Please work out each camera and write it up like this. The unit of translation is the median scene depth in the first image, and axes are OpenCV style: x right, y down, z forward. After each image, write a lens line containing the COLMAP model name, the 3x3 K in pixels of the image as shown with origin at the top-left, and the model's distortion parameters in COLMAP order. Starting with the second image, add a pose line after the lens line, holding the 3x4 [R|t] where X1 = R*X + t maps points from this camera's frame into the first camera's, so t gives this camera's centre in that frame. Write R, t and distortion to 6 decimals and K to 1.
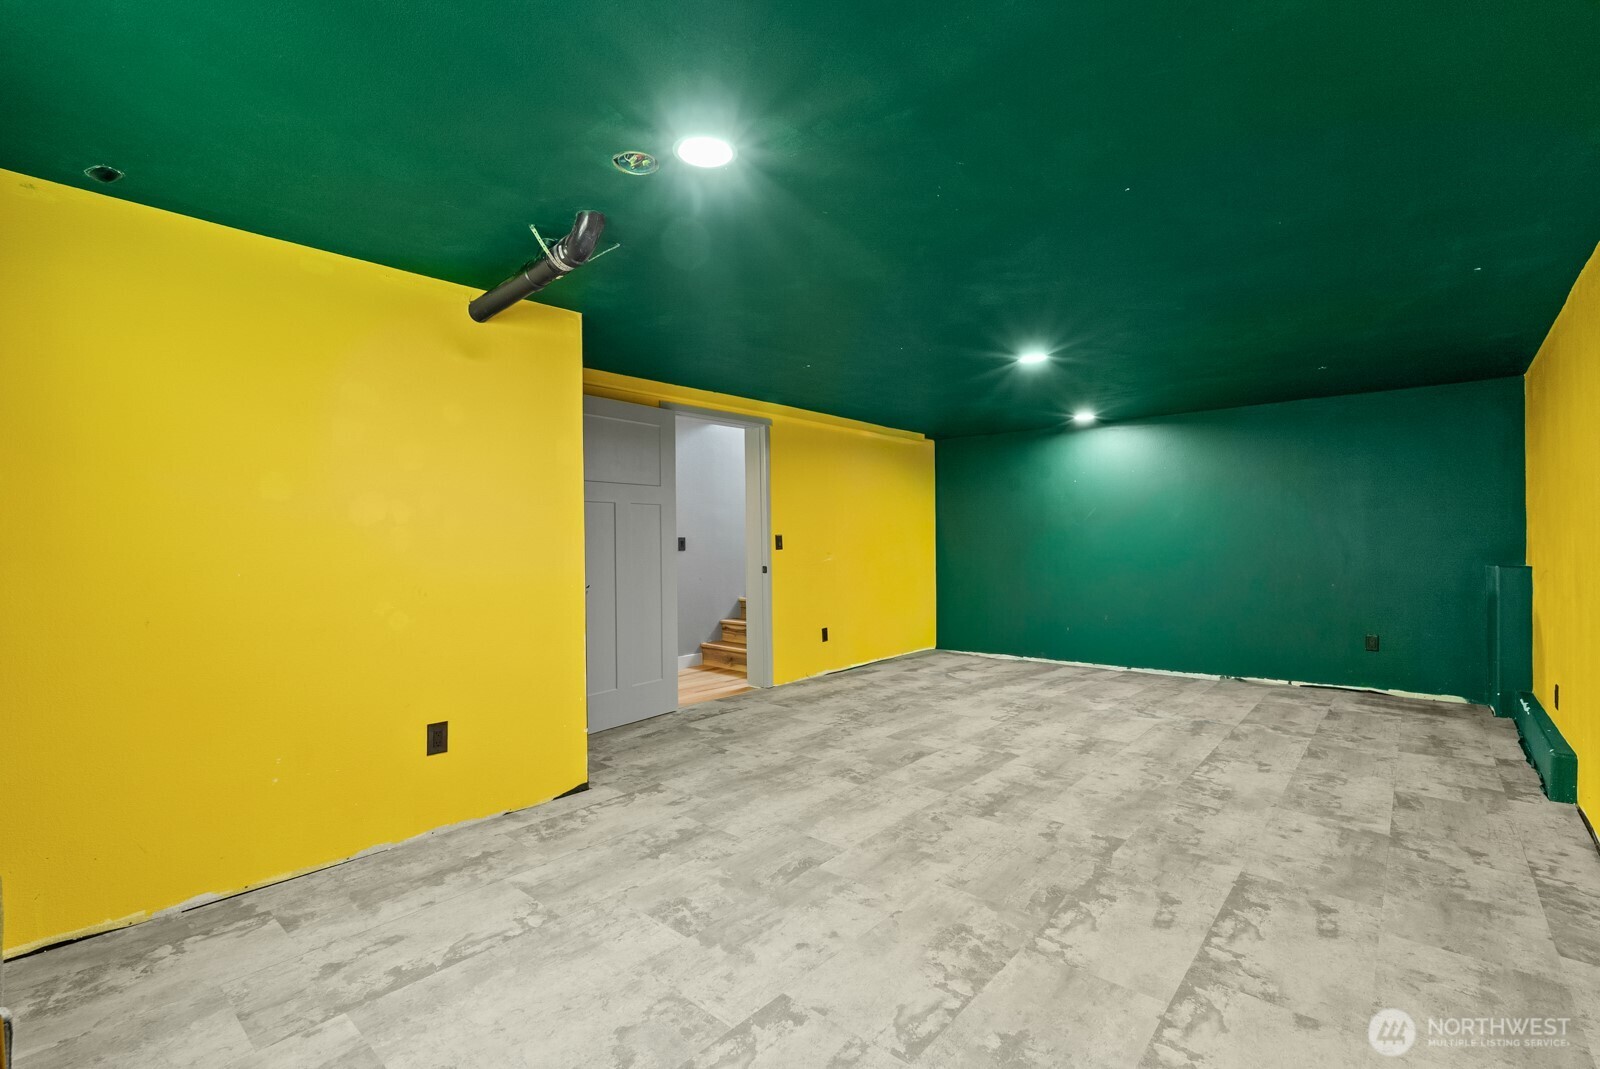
lens RADIAL K [[708.8, 0, 802.6], [0, 708.8, 535.0], [0, 0, 1]] dist [-0.008262, 0.001101]
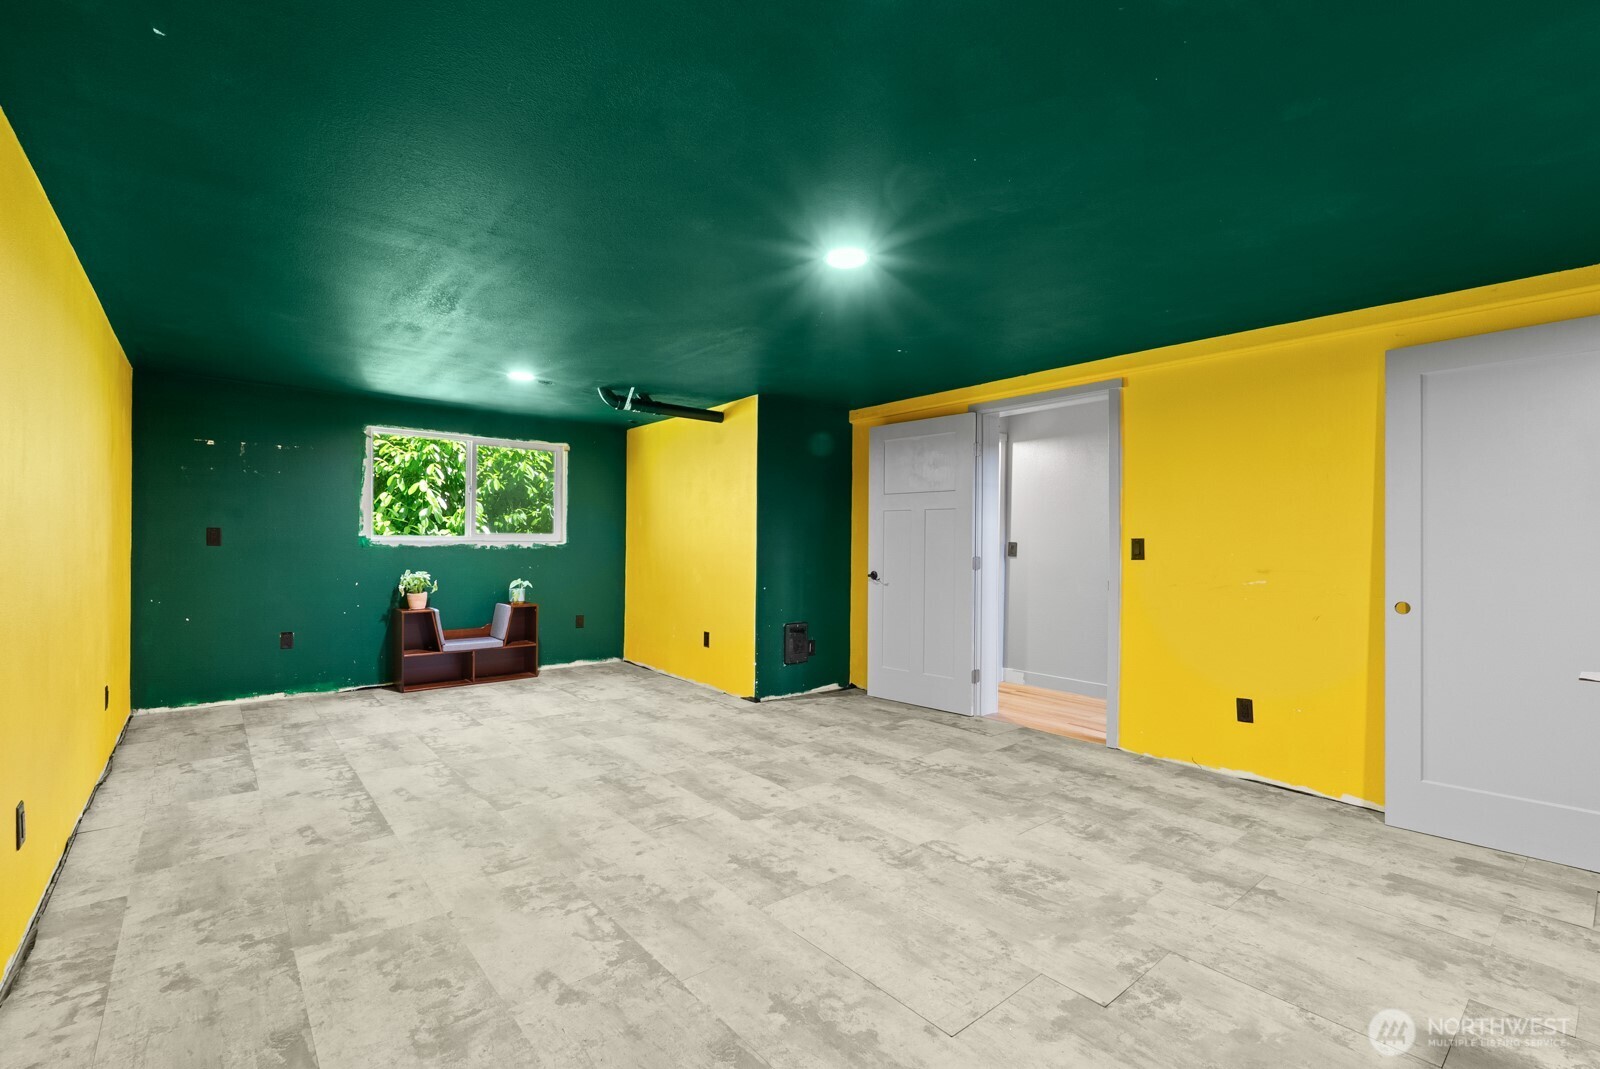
lens RADIAL K [[708.8, 0, 803.1], [0, 708.8, 538.3], [0, 0, 1]] dist [-0.008262, 0.001101]
pose [[-0.147333, 0.000051, -0.989087, 1.321147], [-0.003135, 0.999995, 0.000519, 0.000908], [0.989082, 0.003177, -0.147332, 1.456704]]
